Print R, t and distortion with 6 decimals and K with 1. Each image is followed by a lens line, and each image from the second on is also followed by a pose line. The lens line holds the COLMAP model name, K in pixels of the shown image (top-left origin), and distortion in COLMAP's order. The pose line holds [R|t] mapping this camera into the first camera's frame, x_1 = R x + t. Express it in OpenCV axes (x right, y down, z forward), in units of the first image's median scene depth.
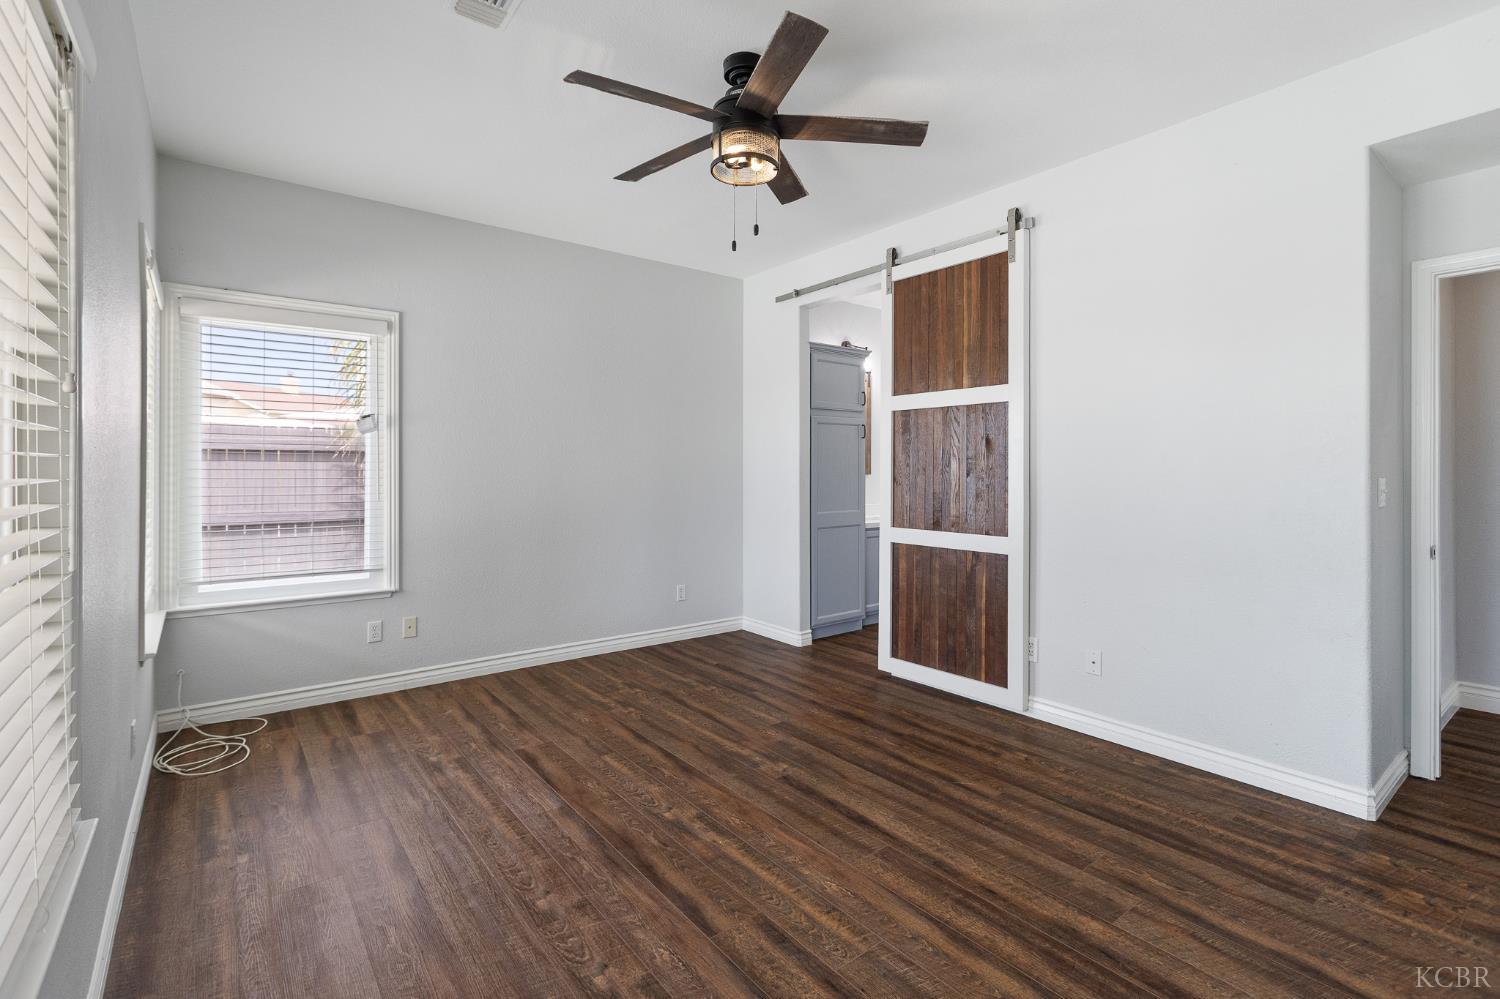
lens RADIAL K [[686.4, 0, 754.5], [0, 686.4, 473.0], [0, 0, 1]] dist [0.002633, 0.000148]
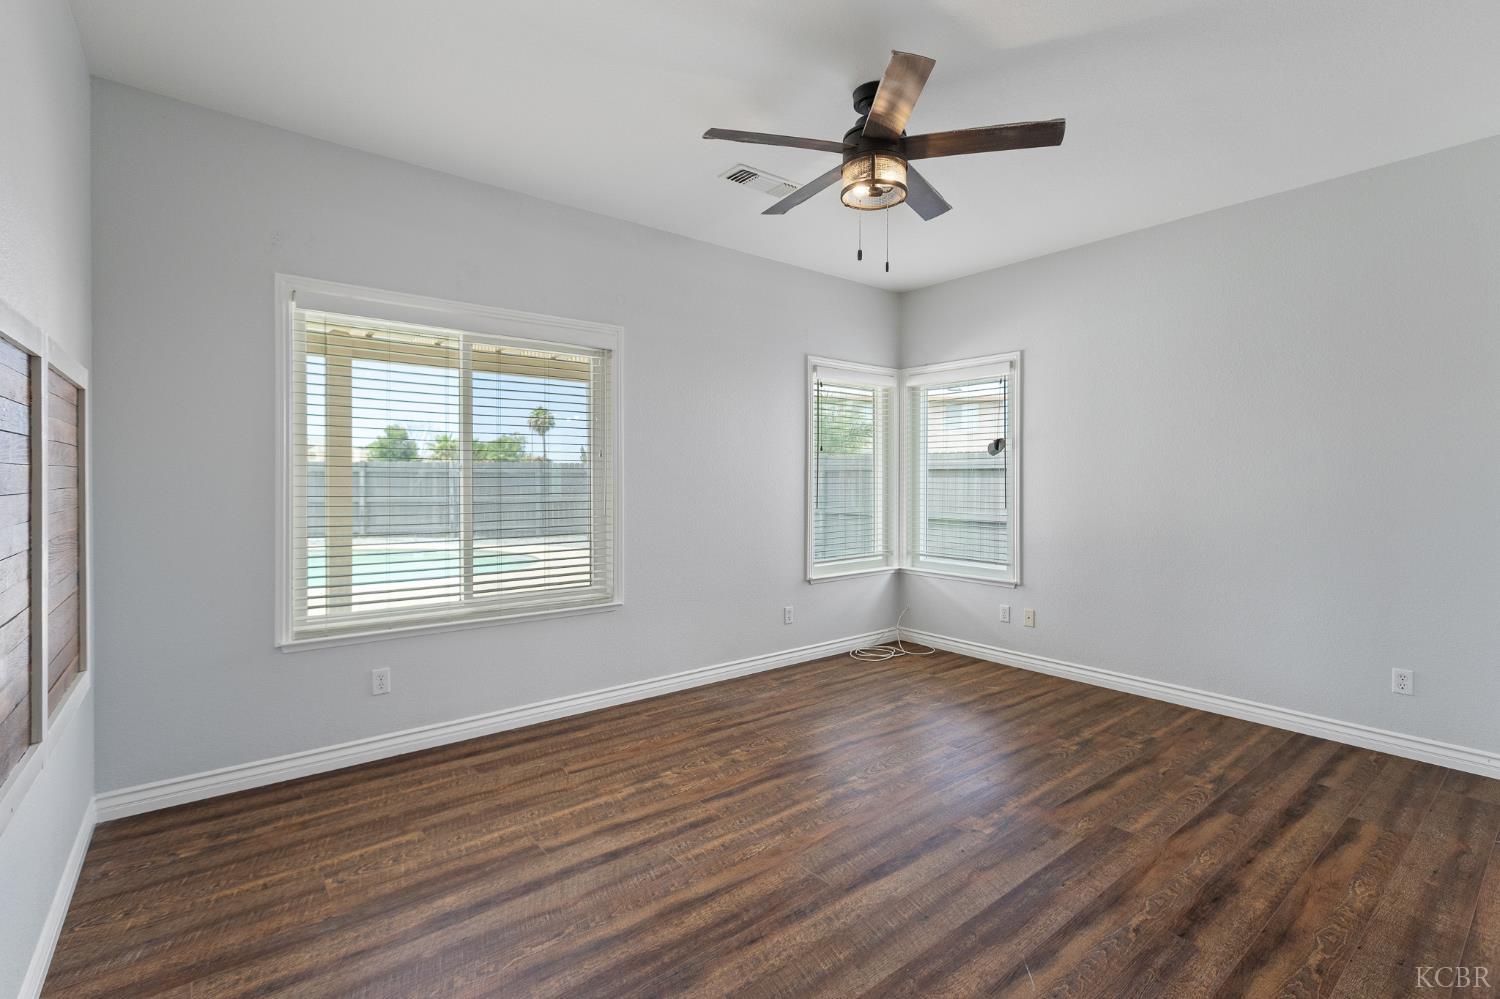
lens RADIAL K [[680.0, 0, 752.2], [0, 680.0, 488.6], [0, 0, 1]] dist [0.003654, 0.000561]
pose [[0.016008, 0.012044, -0.999799, 0.737149], [-0.007731, 0.999899, 0.011921, -0.006348], [0.999842, 0.007538, 0.016100, 0.576896]]
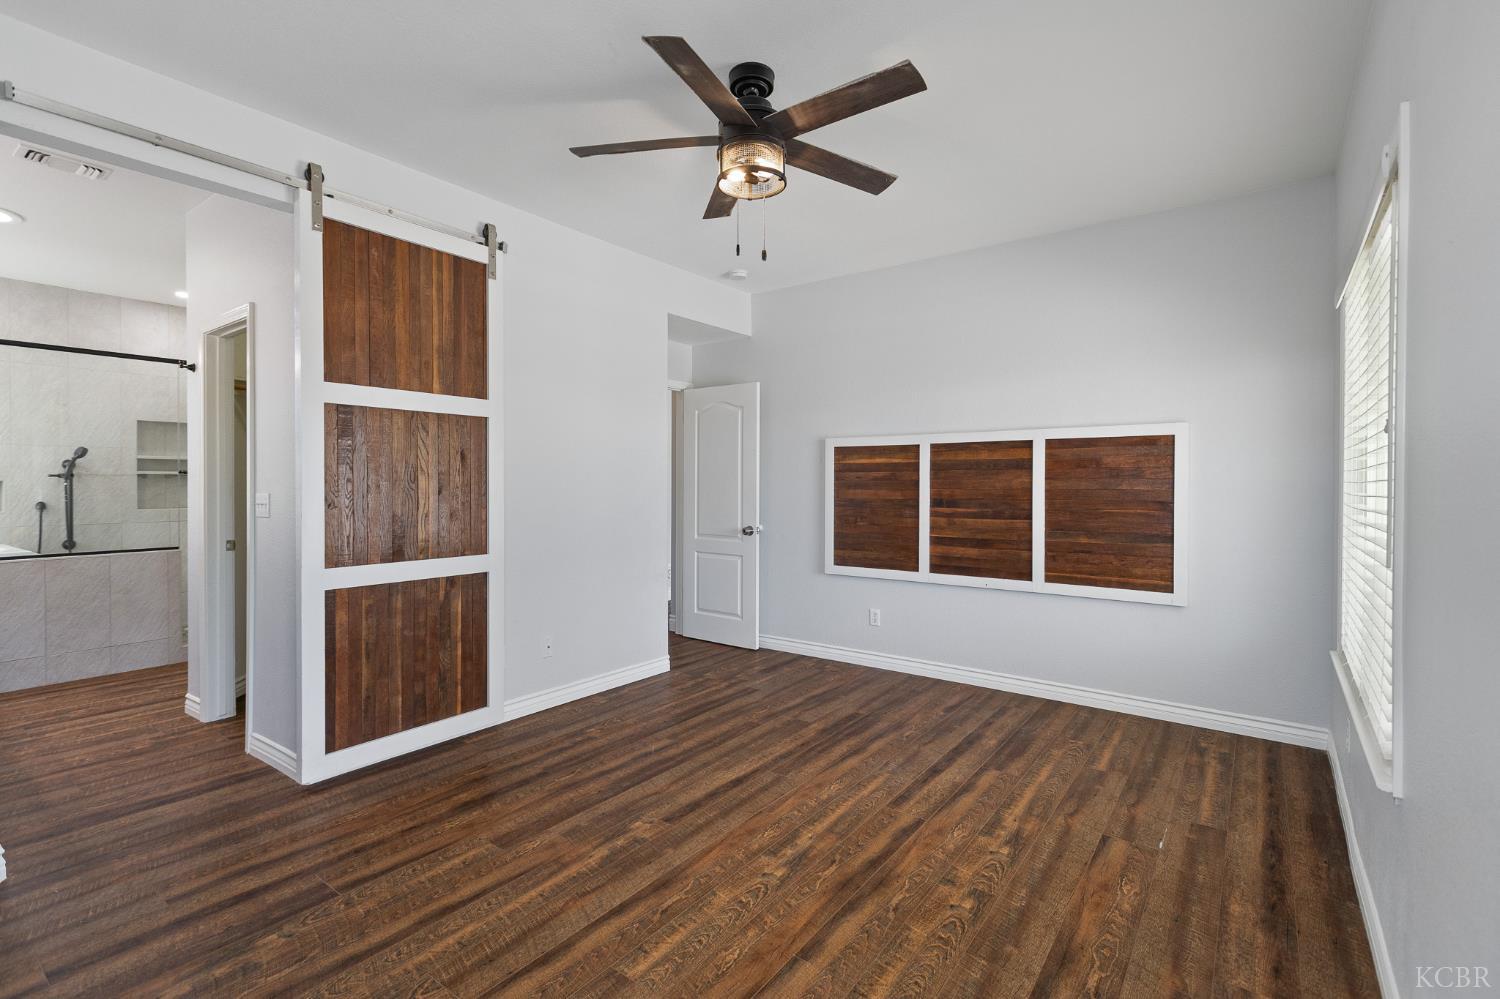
lens RADIAL K [[683.7, 0, 750.0], [0, 683.7, 499.5], [0, 0, 1]] dist [0.001856, 0.000133]
pose [[-0.264438, -0.022591, 0.964138, -0.694522], [0.003326, 0.999698, 0.024337, -0.008706], [-0.964397, 0.009642, -0.264283, 0.910026]]
